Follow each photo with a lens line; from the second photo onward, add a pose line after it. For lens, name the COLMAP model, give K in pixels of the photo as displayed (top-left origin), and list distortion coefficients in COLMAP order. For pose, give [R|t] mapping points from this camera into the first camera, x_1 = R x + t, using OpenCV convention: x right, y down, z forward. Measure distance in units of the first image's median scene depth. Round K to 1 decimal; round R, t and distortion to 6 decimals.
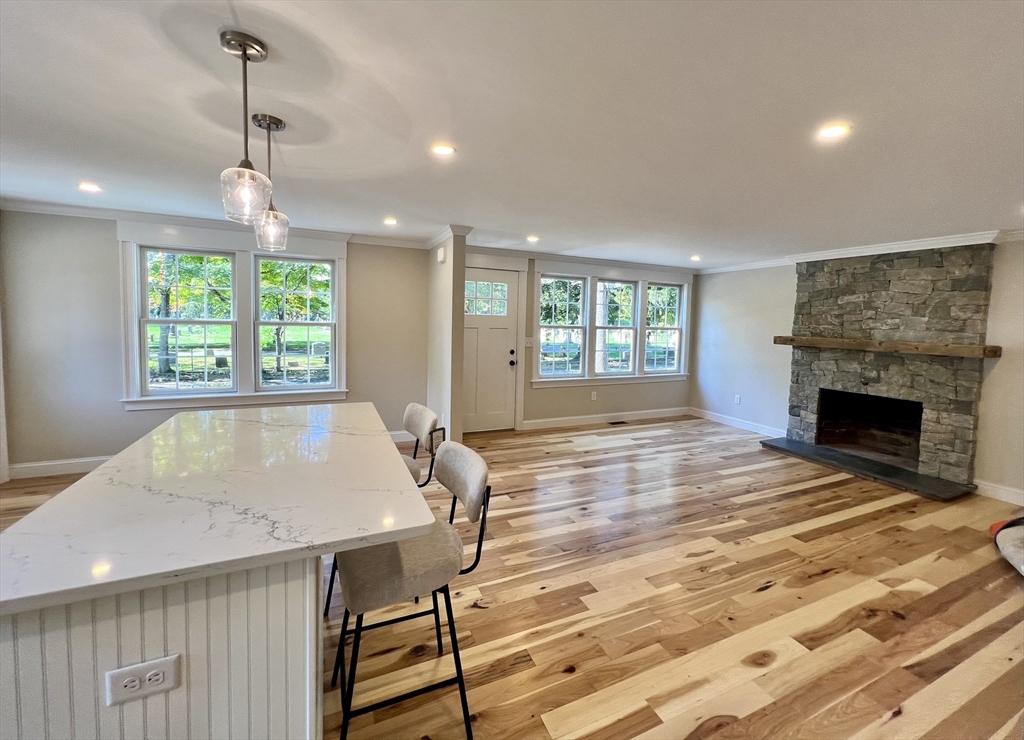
lens RADIAL K [[426.3, 0, 522.7], [0, 426.3, 343.0], [0, 0, 1]] dist [-0.001236, 0.000218]
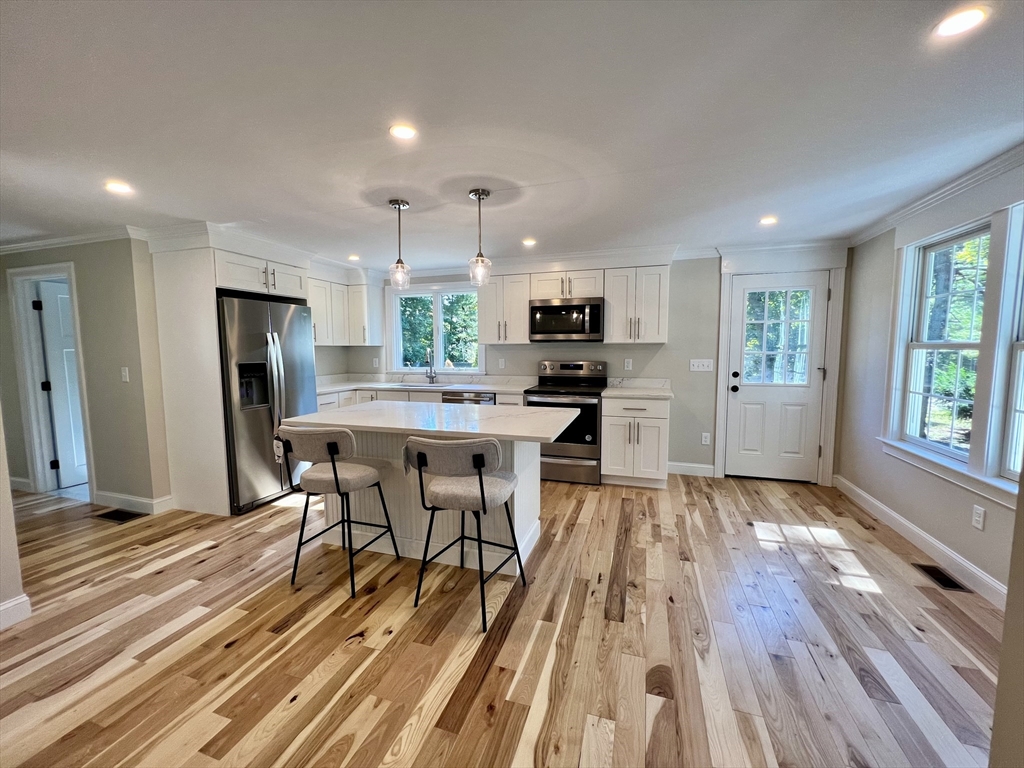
lens RADIAL K [[414.9, 0, 511.7], [0, 414.9, 382.1], [0, 0, 1]] dist [-0.001737, 0.001286]
pose [[-0.681951, 0.041271, -0.730232, 0.253154], [-0.053941, 0.992850, 0.106488, -0.039884], [0.729406, 0.112009, -0.674849, 1.491545]]
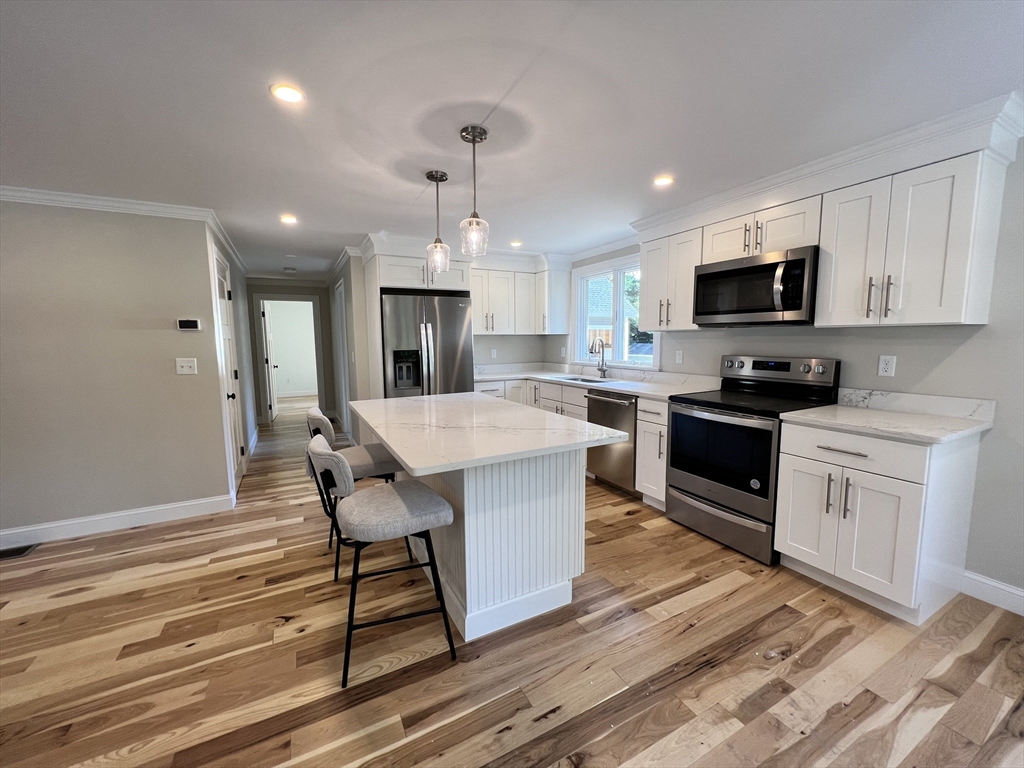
lens RADIAL K [[414.9, 0, 508.8], [0, 414.9, 382.8], [0, 0, 1]] dist [-0.001737, 0.001286]
pose [[-0.998688, -0.008694, -0.050472, -0.459672], [-0.016872, 0.986325, 0.163948, -0.054125], [0.048356, 0.164584, -0.985177, 1.539514]]
